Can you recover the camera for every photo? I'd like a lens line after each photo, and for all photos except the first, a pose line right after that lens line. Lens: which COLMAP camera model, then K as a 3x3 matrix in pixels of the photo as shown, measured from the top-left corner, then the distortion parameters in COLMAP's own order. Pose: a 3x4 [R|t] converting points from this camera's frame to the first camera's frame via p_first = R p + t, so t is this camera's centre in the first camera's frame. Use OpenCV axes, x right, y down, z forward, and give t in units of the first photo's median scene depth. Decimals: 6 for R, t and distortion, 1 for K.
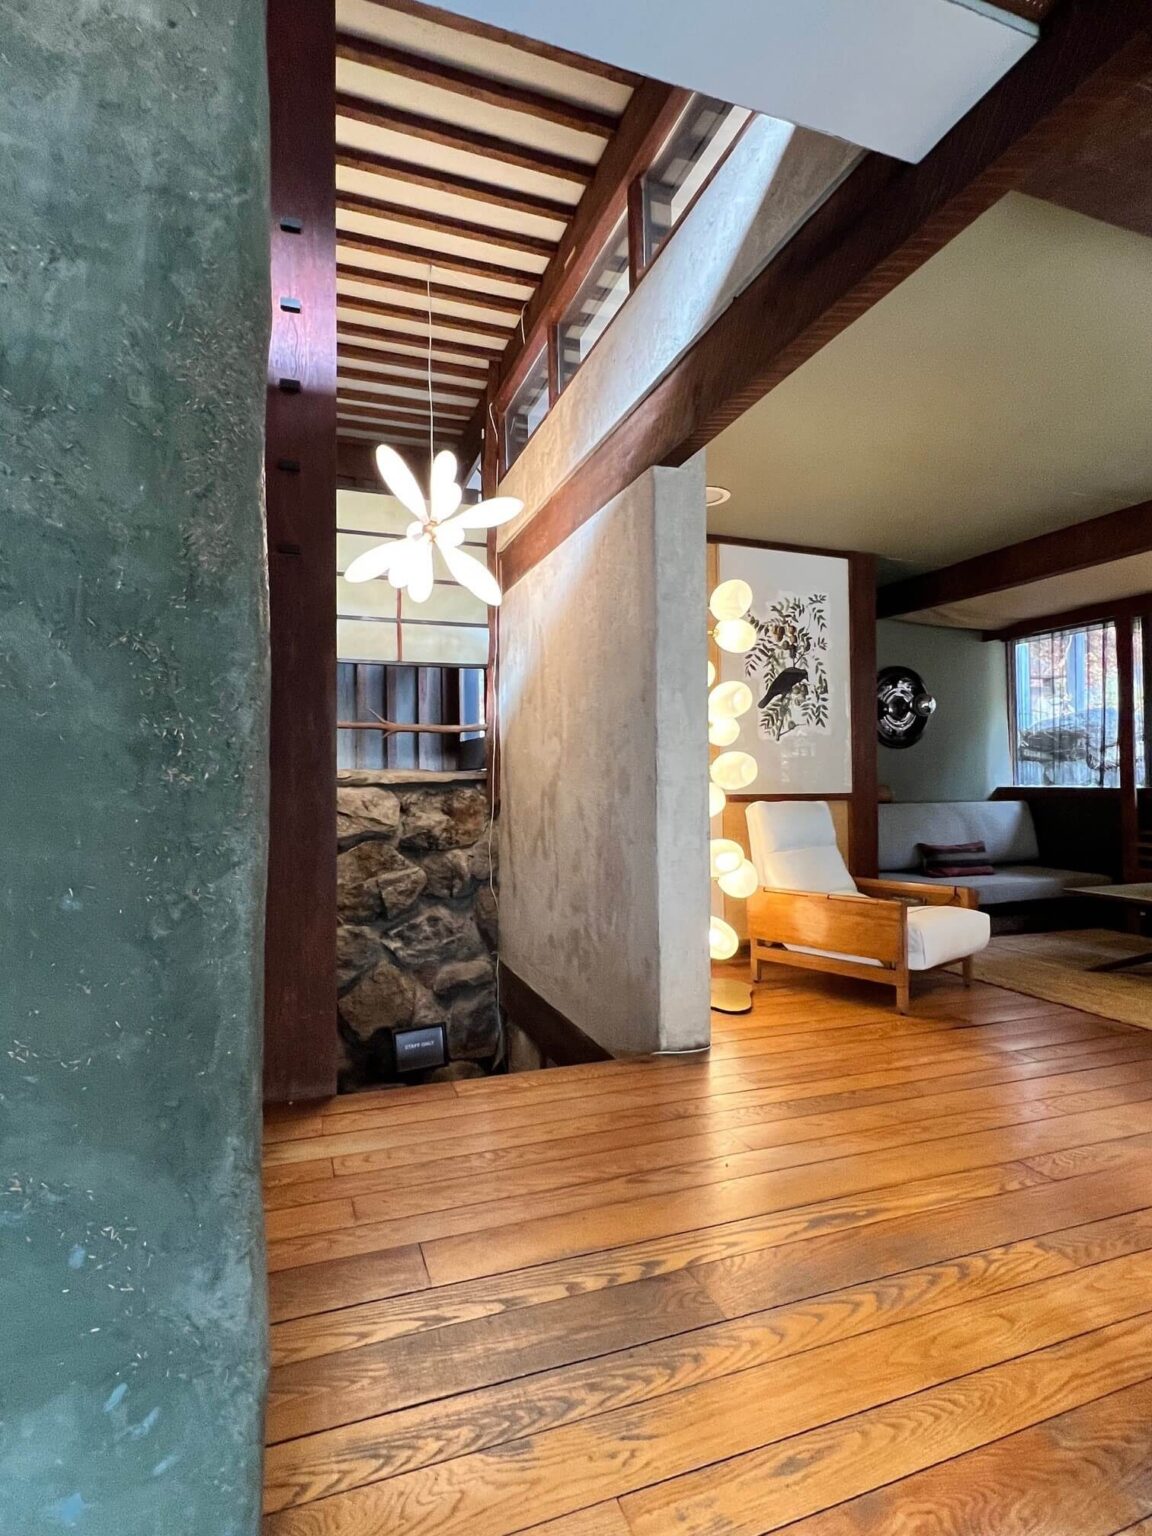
lens RADIAL K [[790.1, 0, 577.9], [0, 790.1, 760.1], [0, 0, 1]] dist [0.000573, 0.000488]
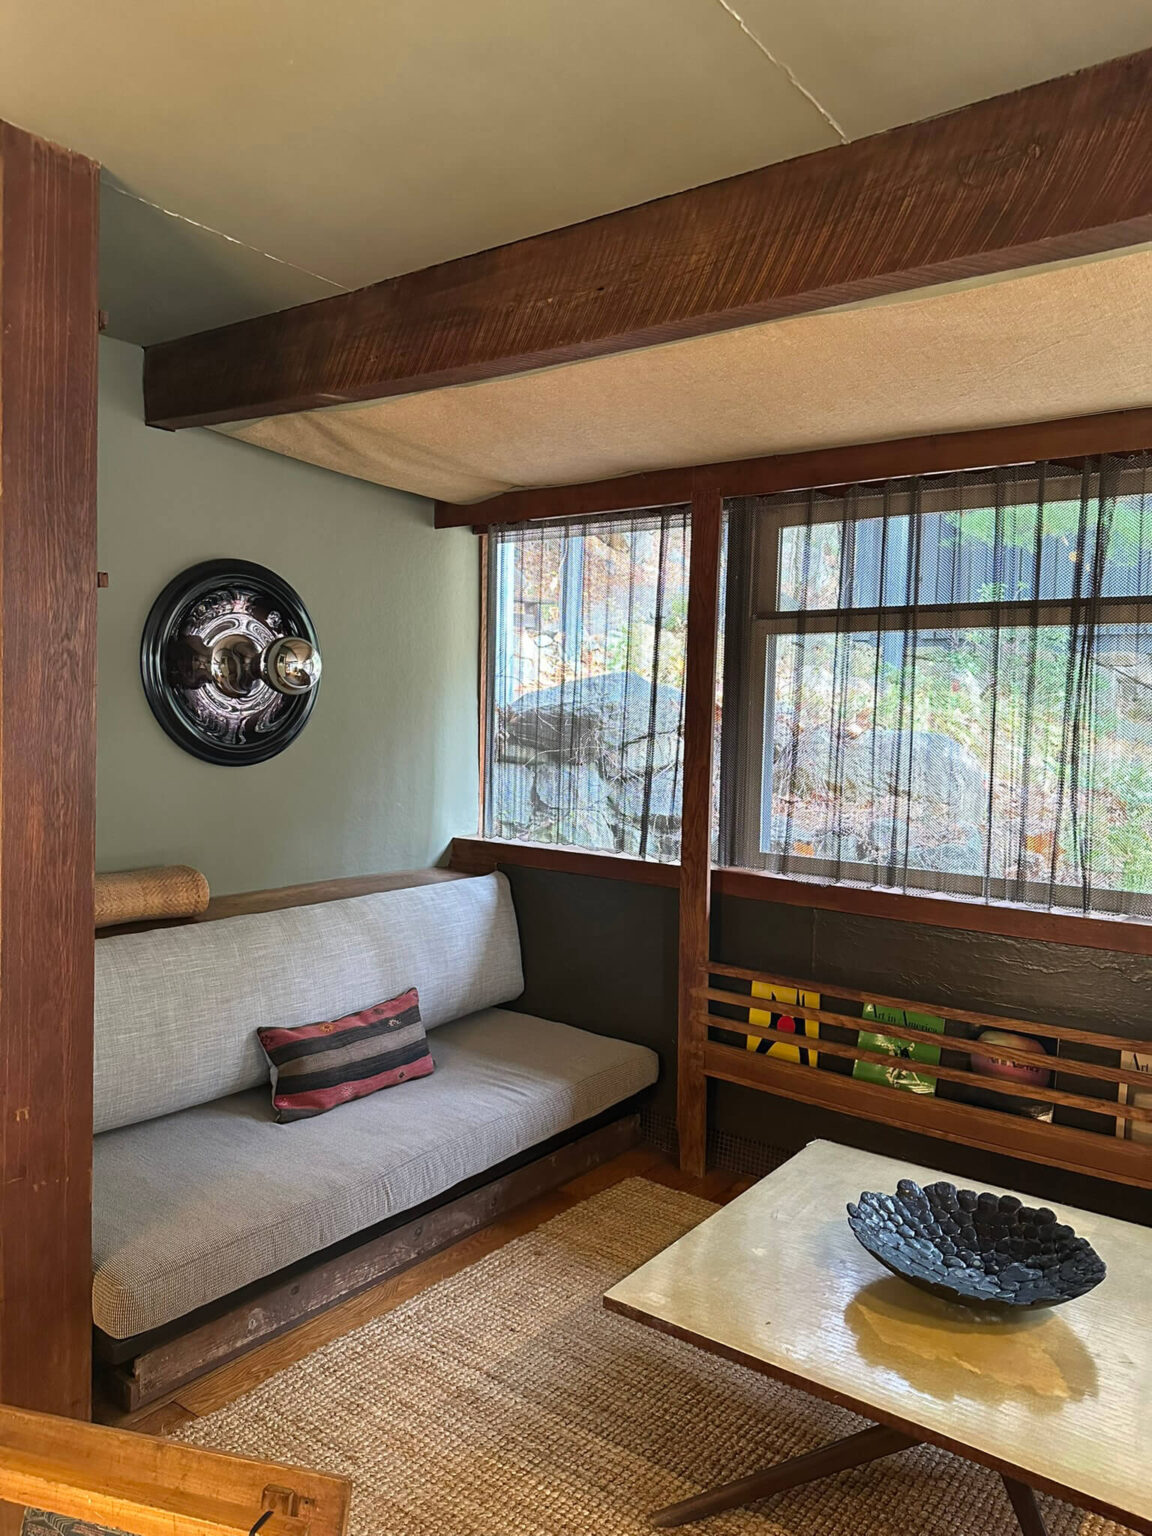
lens RADIAL K [[1095.6, 0, 605.2], [0, 1095.6, 766.8], [0, 0, 1]] dist [0.068592, 0.000285]
pose [[0.816336, 0.001140, 0.577577, 0.236342], [-0.044834, 0.997106, 0.061400, -0.057991], [-0.575835, -0.076019, 0.814024, 0.435802]]
